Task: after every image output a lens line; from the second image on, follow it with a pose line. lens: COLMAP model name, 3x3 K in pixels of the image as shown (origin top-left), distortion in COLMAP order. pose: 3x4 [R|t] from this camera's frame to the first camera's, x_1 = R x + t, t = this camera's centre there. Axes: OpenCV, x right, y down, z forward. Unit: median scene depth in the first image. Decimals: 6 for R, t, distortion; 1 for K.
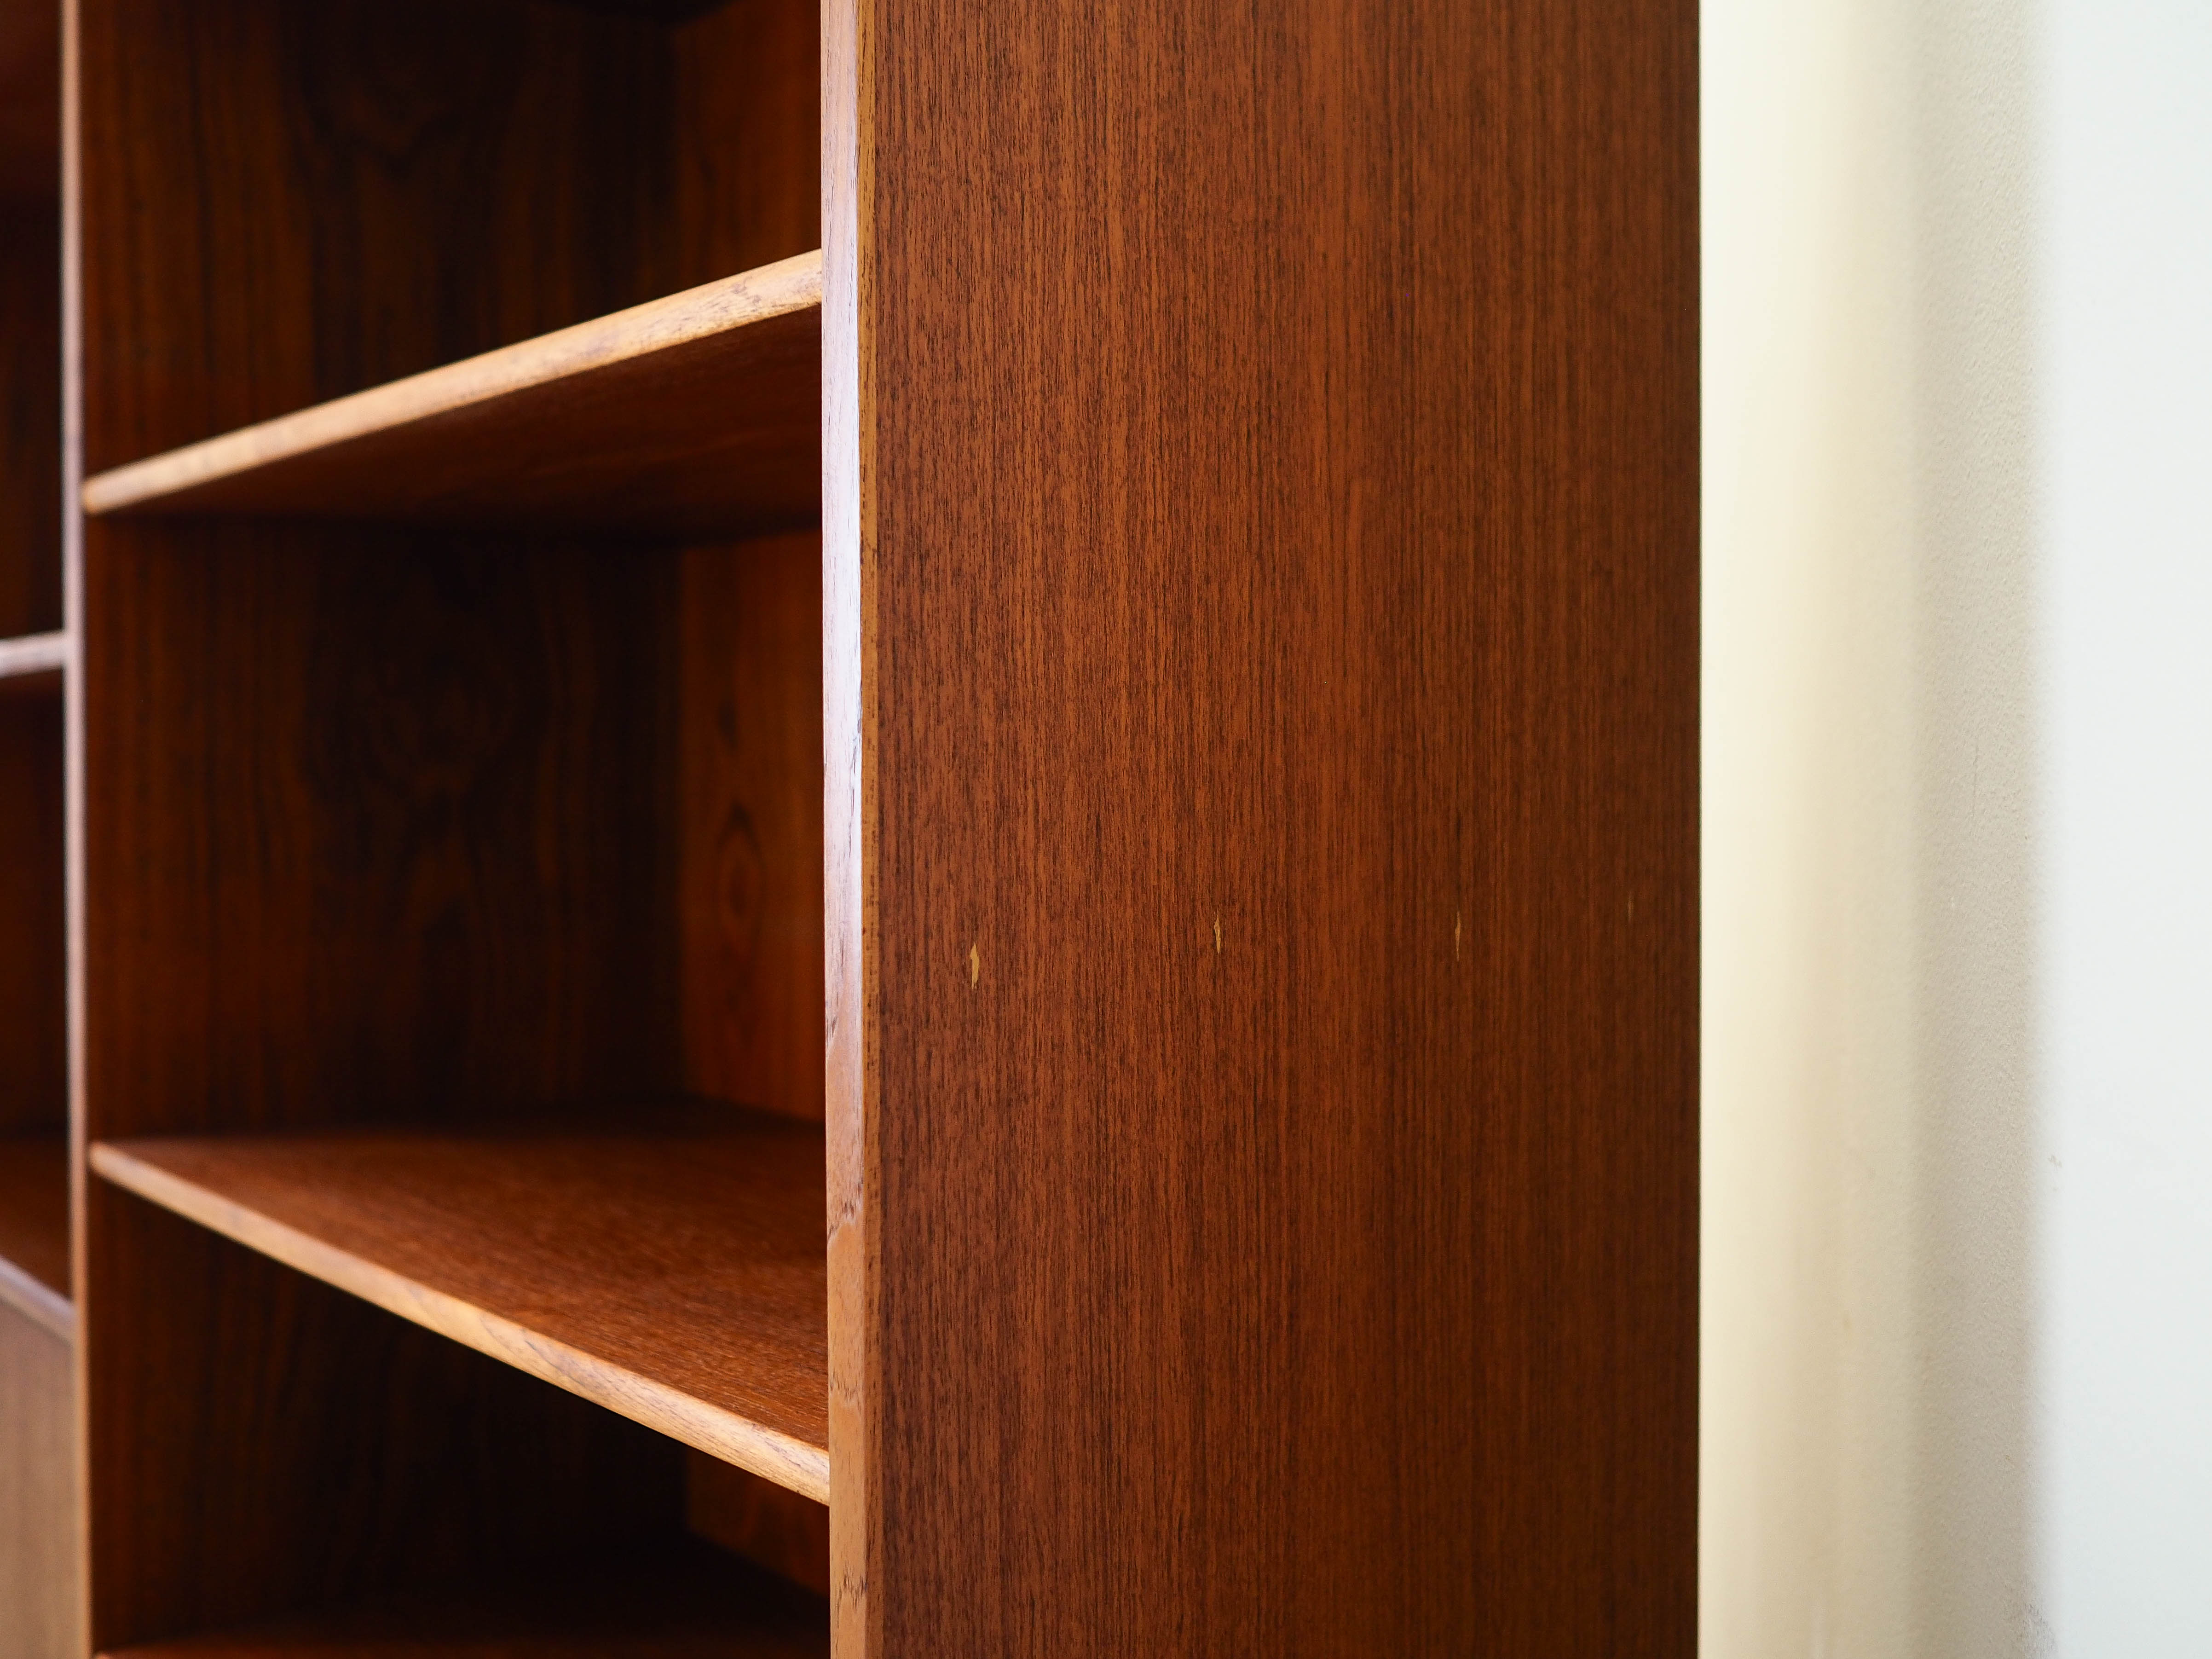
lens RADIAL K [[2780.7, 0, 1106.0], [0, 2780.7, 829.5], [0, 0, 1]] dist [-0.032895, -0.000394]
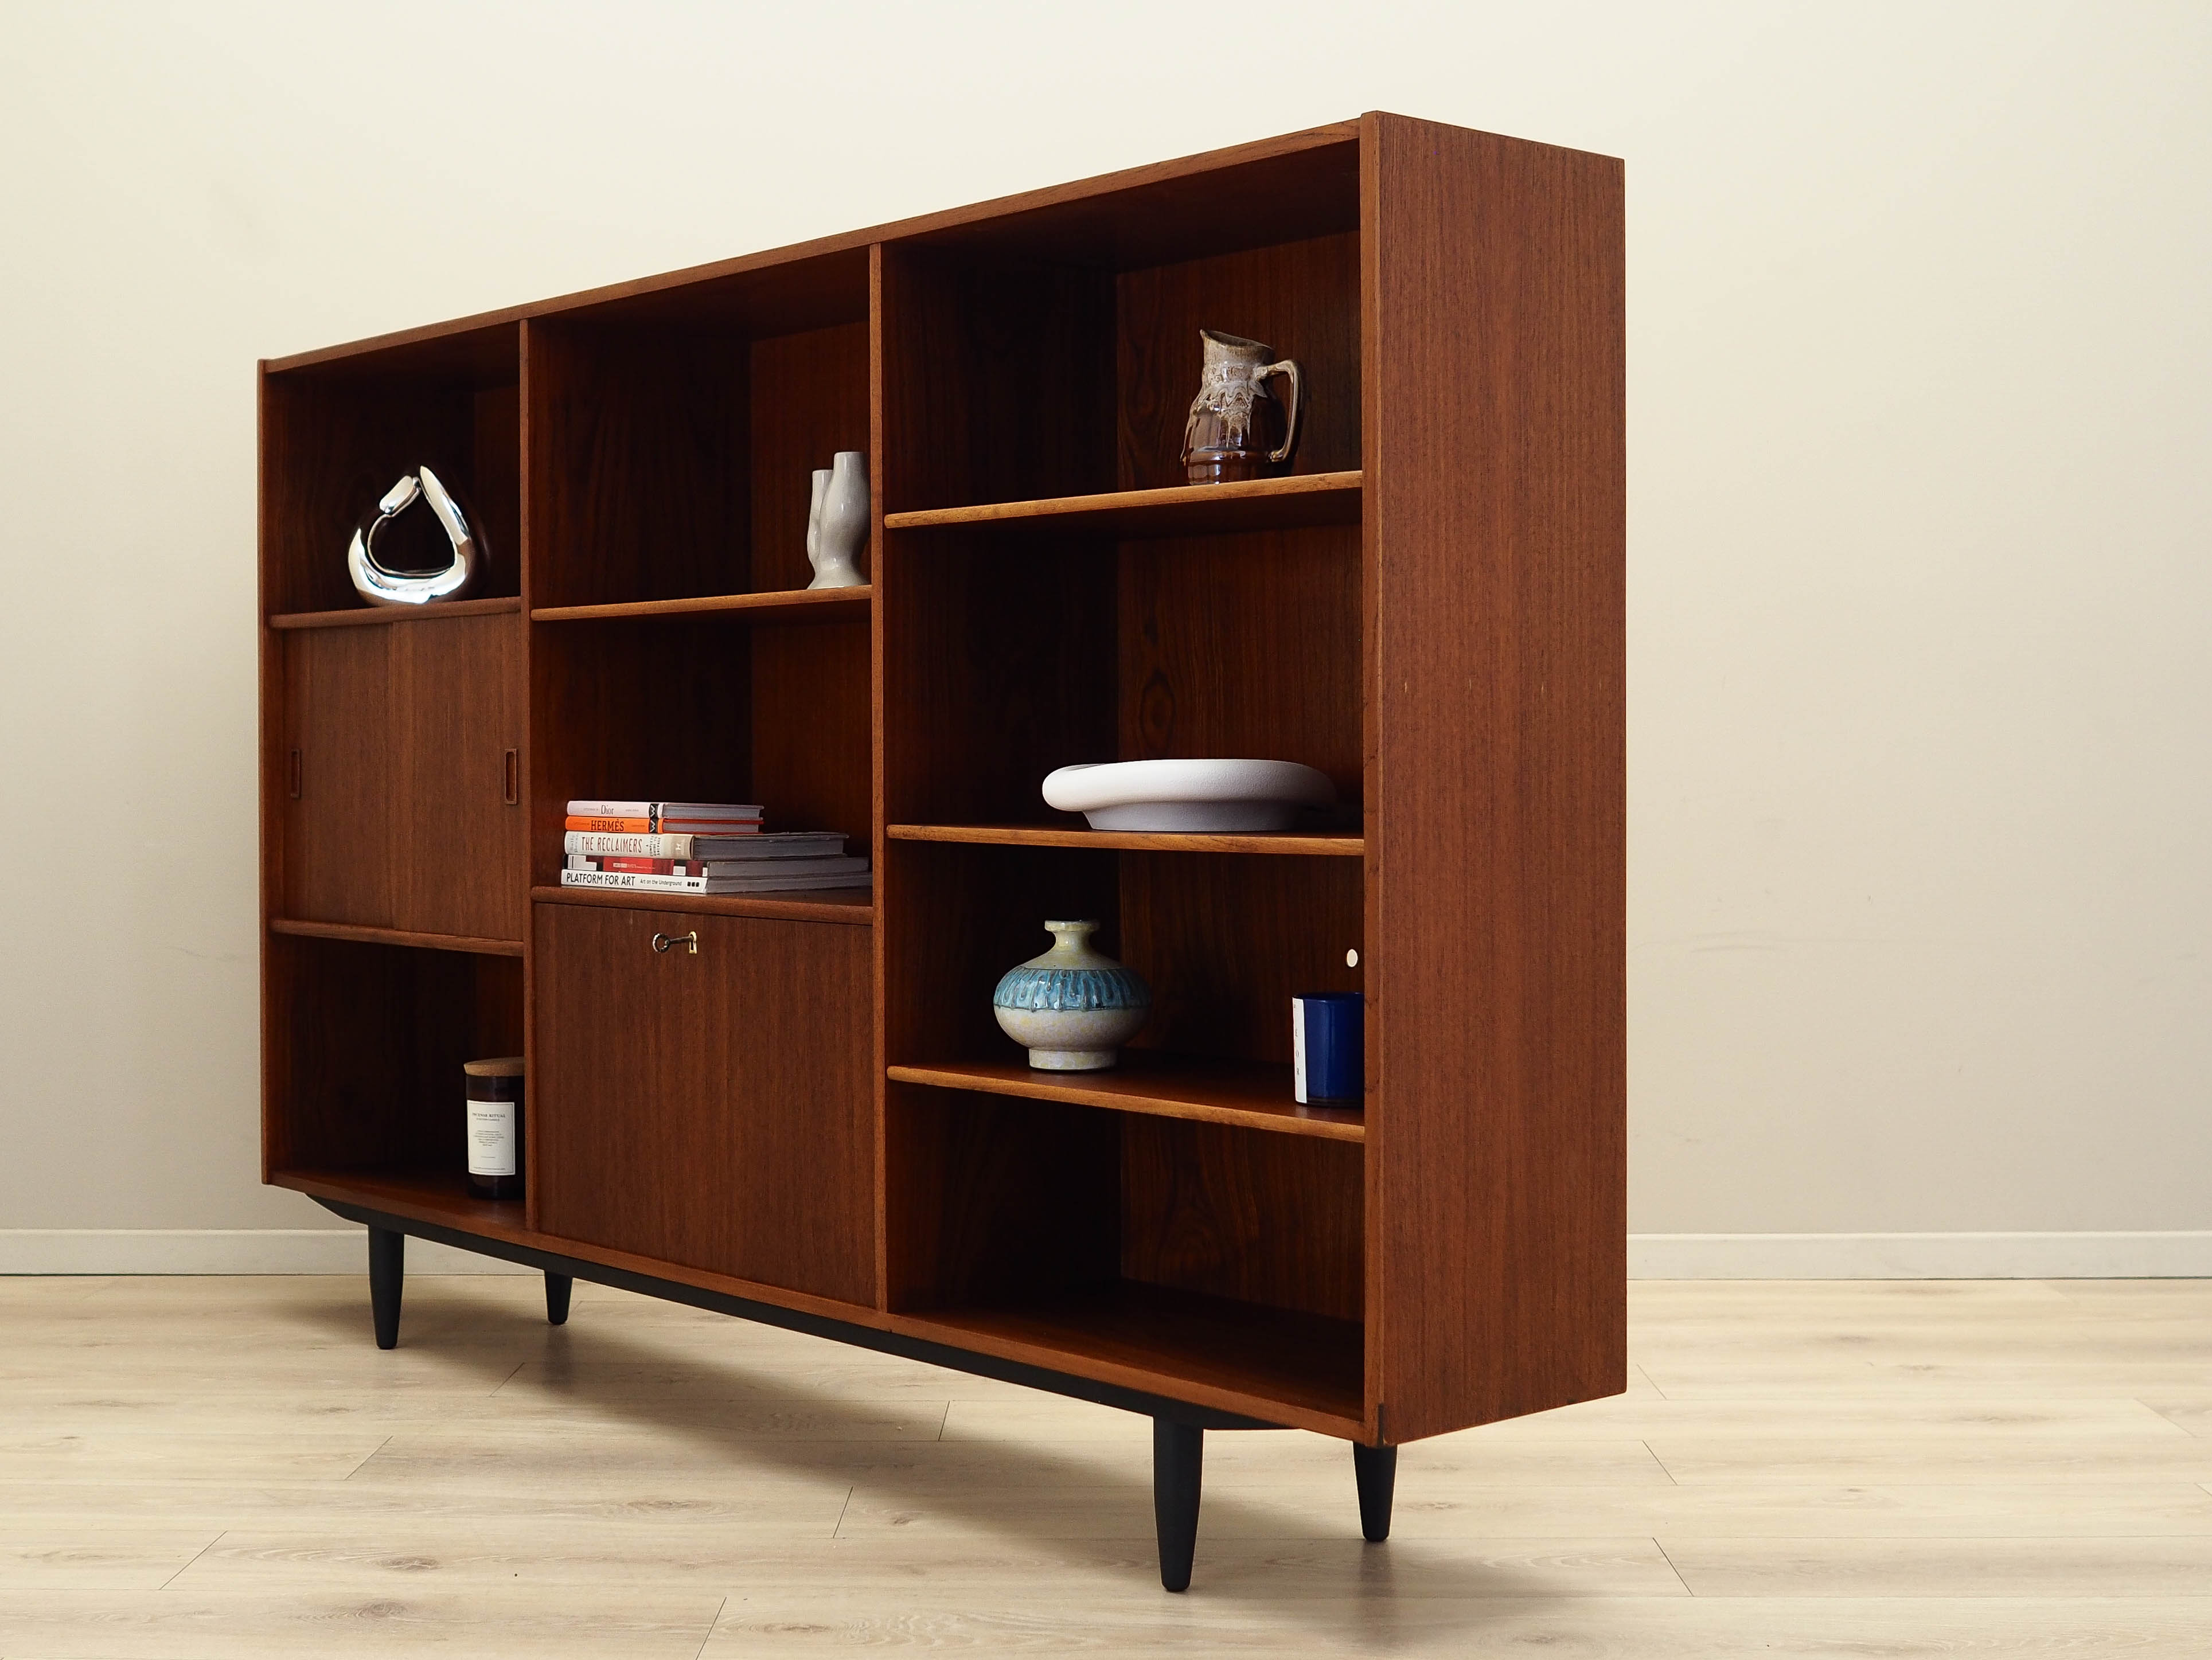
lens RADIAL K [[2887.6, 0, 1109.7], [0, 2887.6, 801.1], [0, 0, 1]] dist [-0.013999, -0.001184]
pose [[0.999750, -0.003173, 0.022124, -0.419077], [0.003043, 0.999978, 0.005895, 0.142747], [-0.022142, -0.005826, 0.999738, -2.146717]]
